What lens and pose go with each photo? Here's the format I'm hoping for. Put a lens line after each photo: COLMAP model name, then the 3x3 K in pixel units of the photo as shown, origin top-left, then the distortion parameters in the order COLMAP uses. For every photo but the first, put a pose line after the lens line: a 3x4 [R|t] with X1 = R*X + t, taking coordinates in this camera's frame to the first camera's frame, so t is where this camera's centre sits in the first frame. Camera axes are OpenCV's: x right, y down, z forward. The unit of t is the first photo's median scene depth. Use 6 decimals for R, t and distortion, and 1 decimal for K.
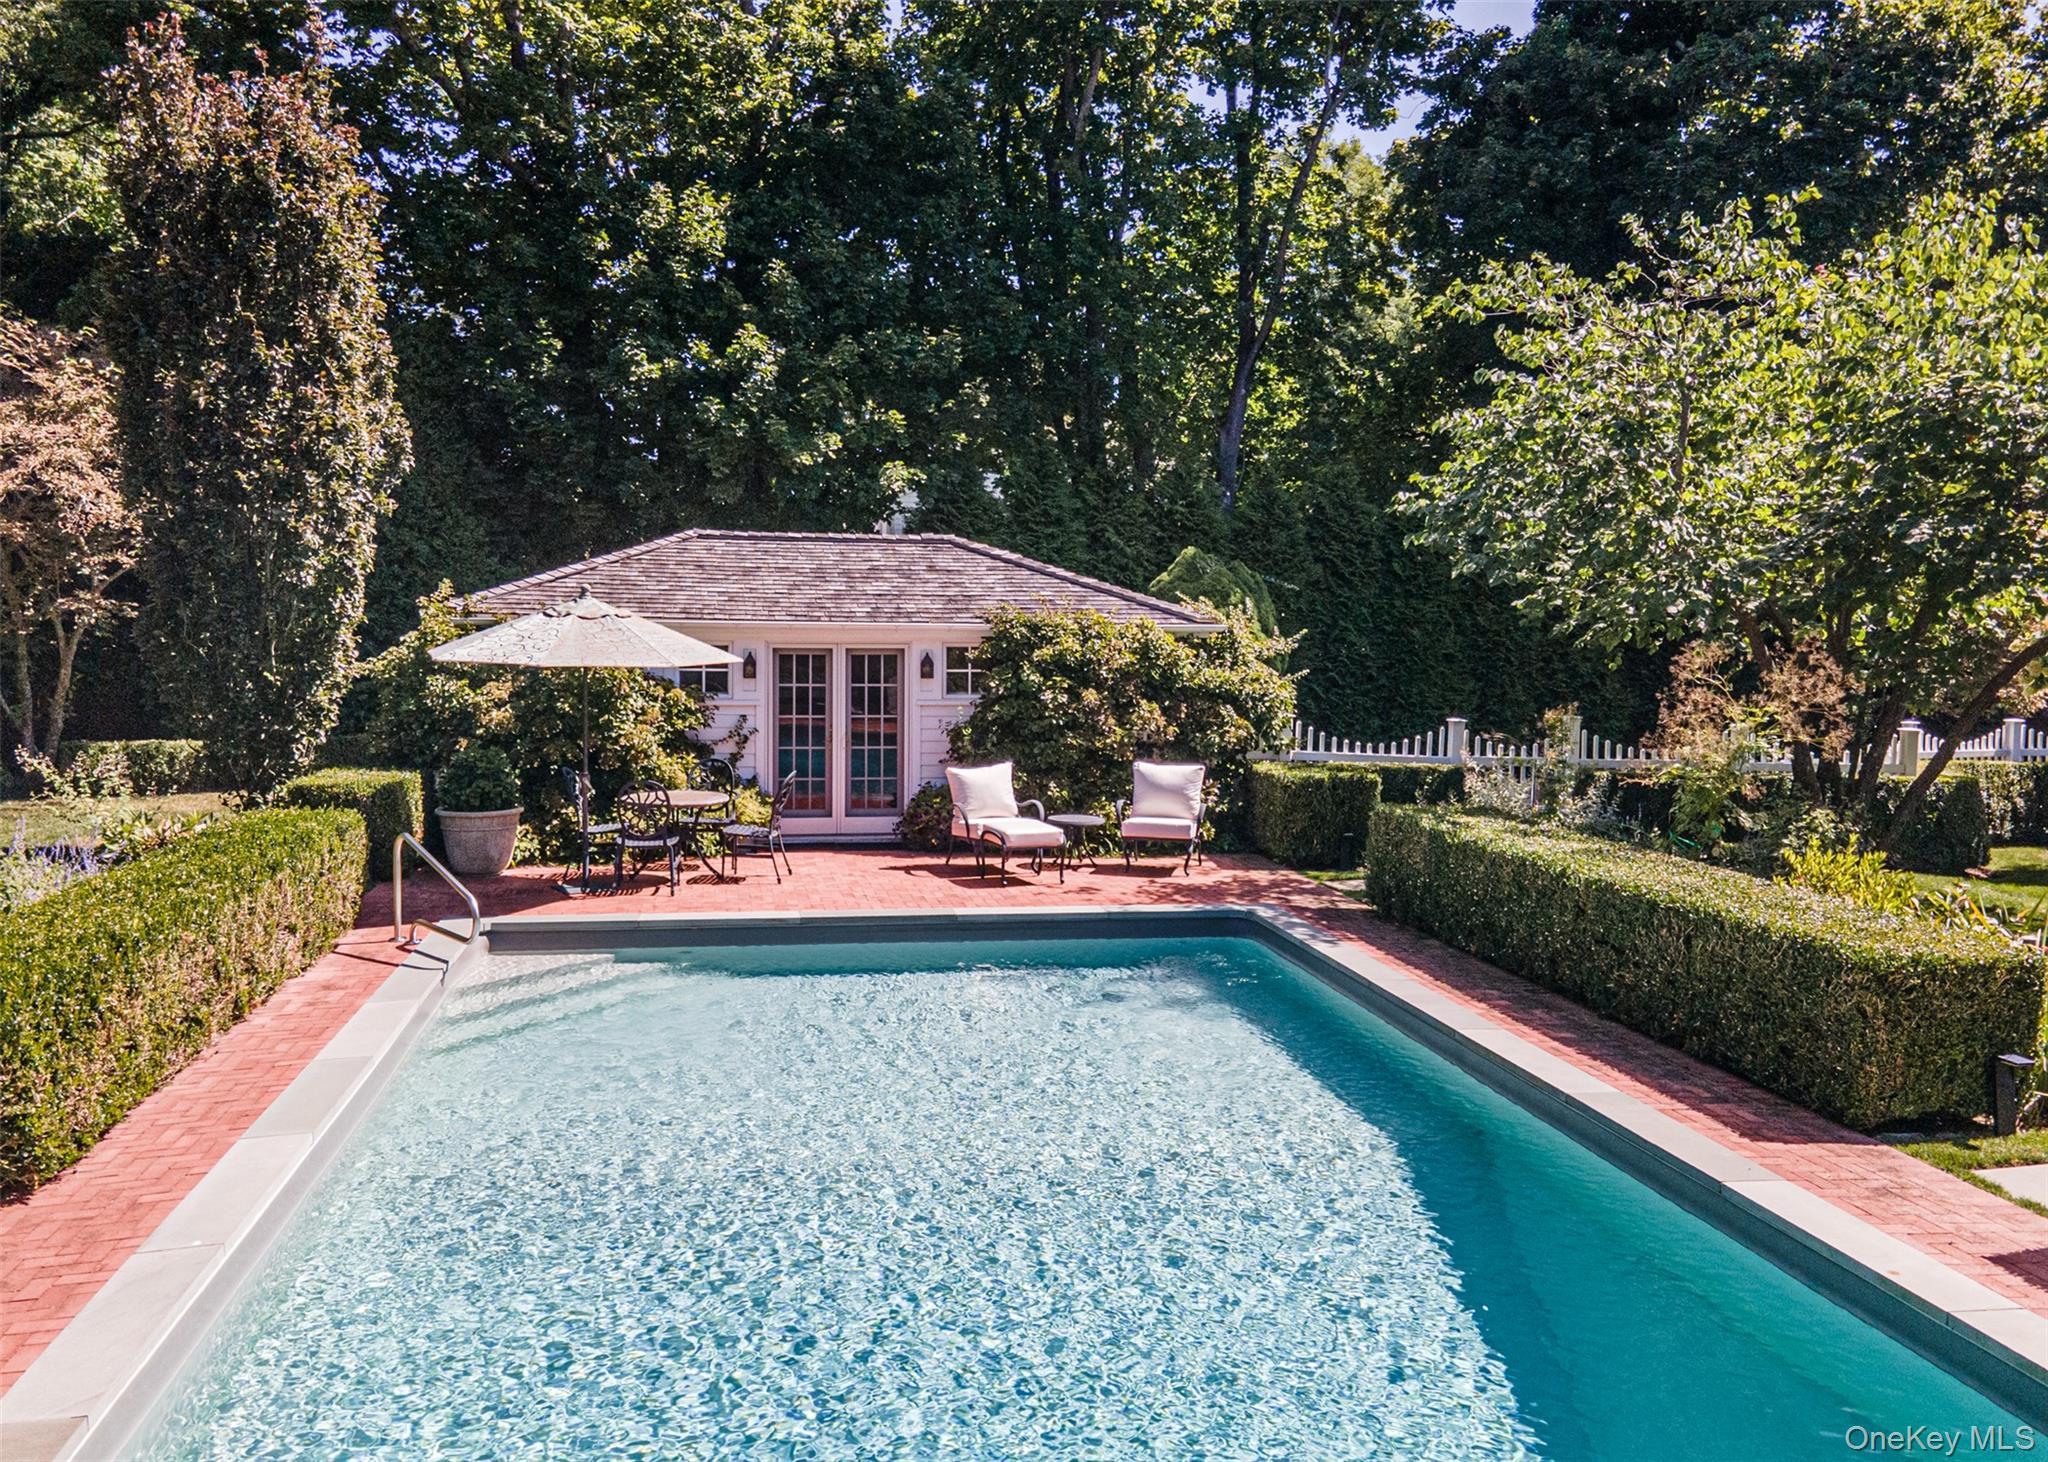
lens RADIAL K [[1541.8, 0, 1028.9], [0, 1541.8, 738.9], [0, 0, 1]] dist [0.028268, 0.001232]
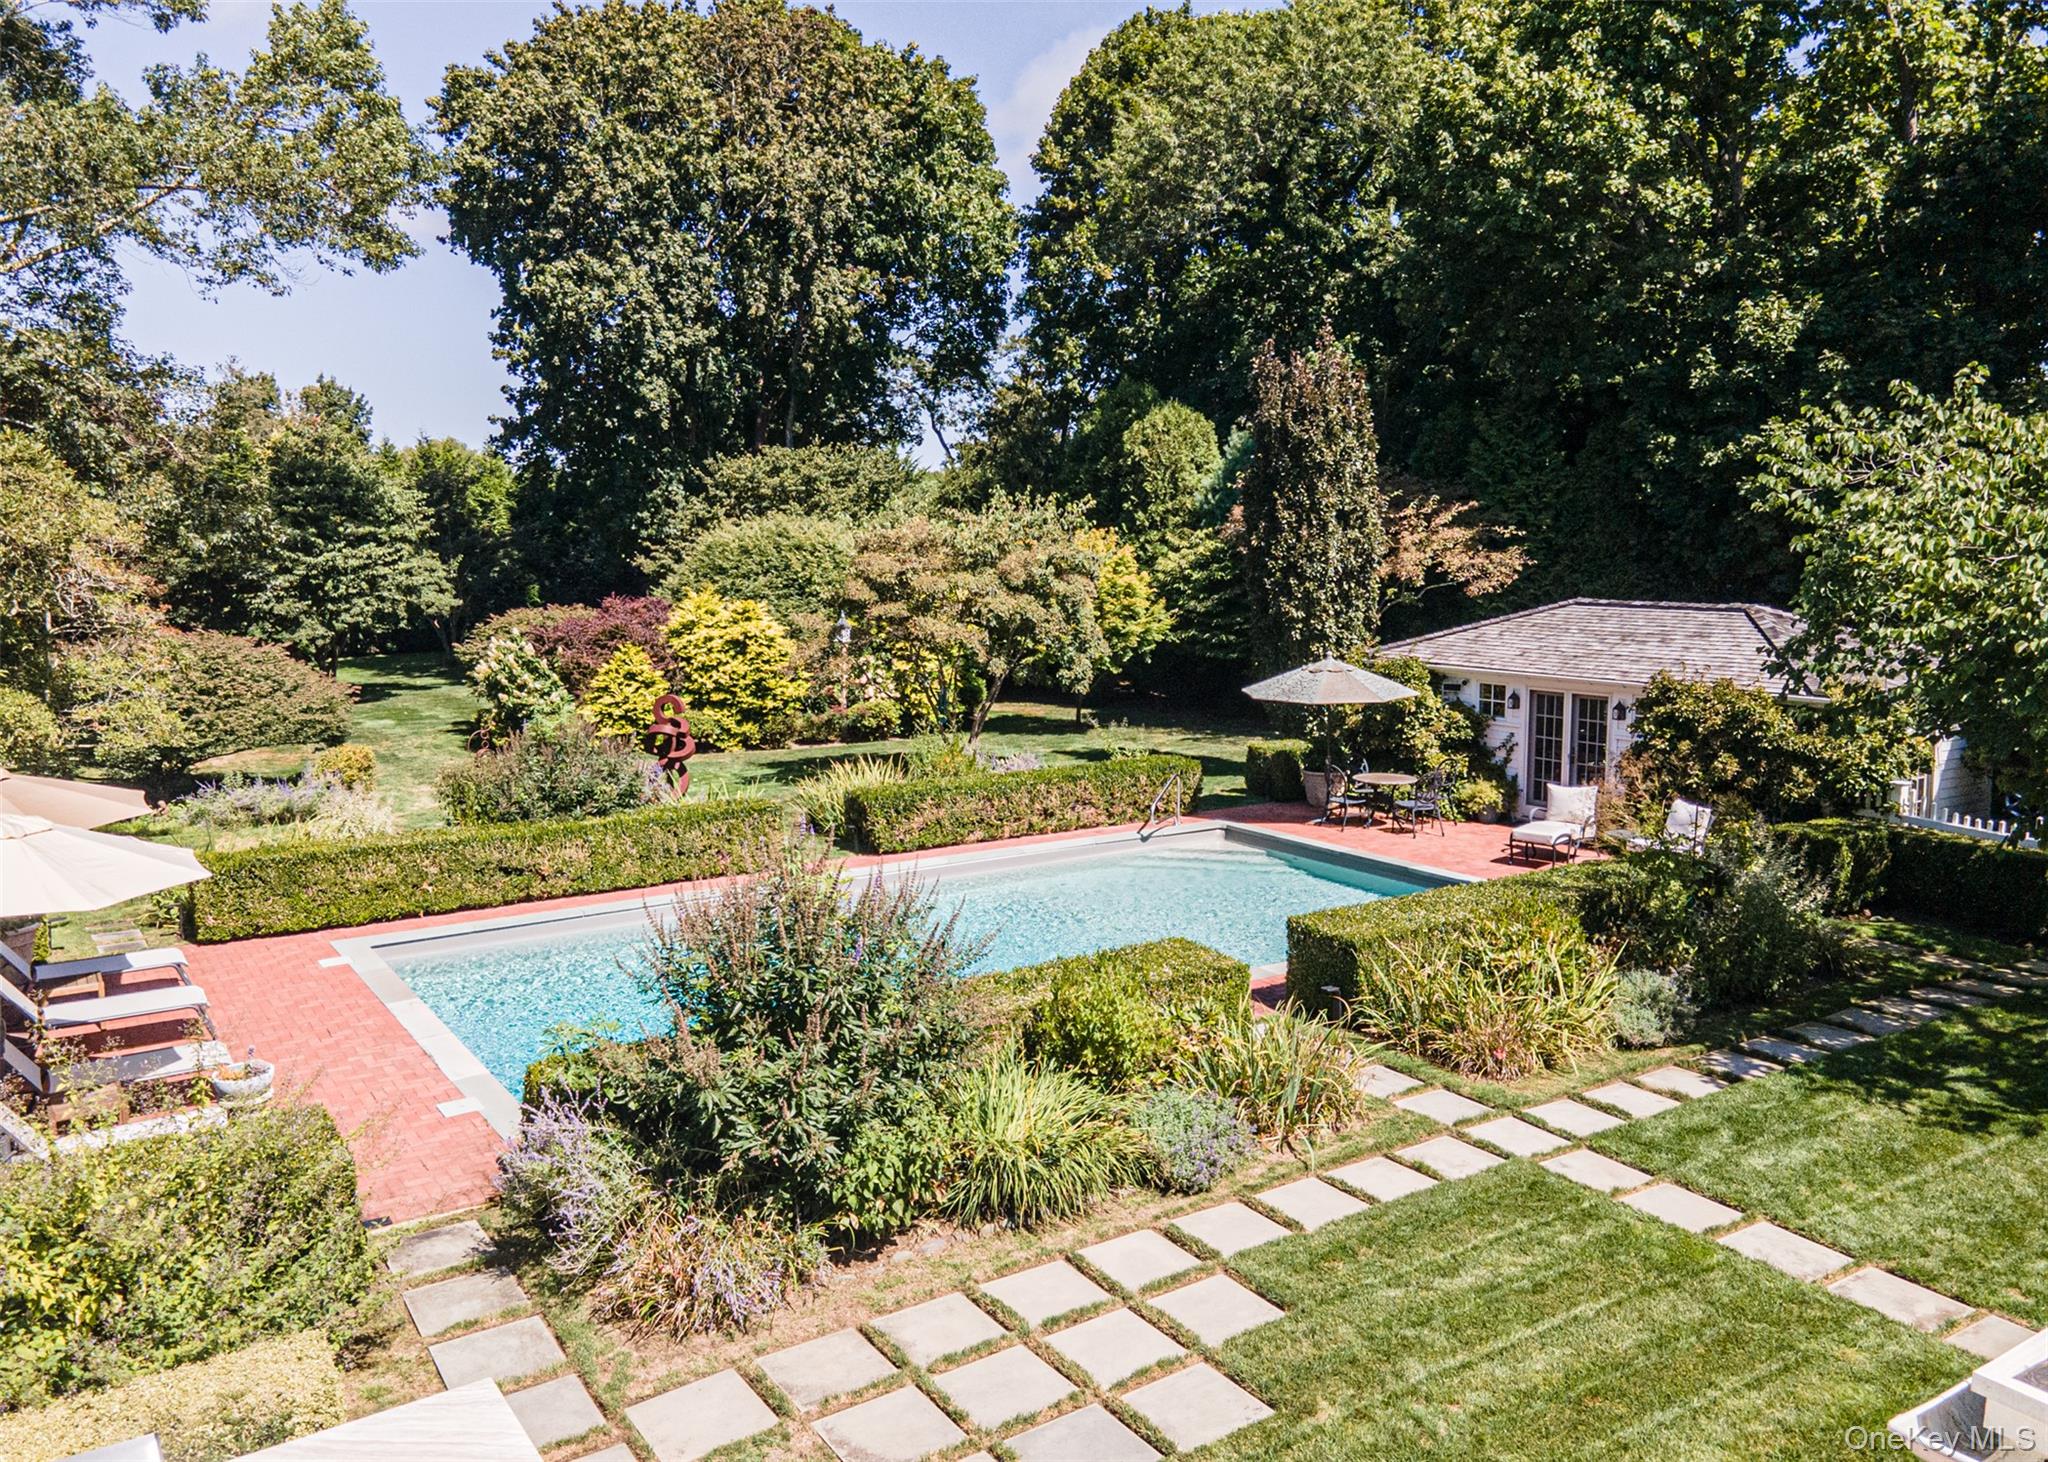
lens RADIAL K [[1541.8, 0, 1025.9], [0, 1541.8, 719.3], [0, 0, 1]] dist [0.028268, 0.001232]
pose [[0.400474, 0.092581, -0.911619, 0.969272], [-0.072894, 0.994949, 0.069021, -0.096210], [0.913404, 0.038810, 0.405200, -0.020152]]
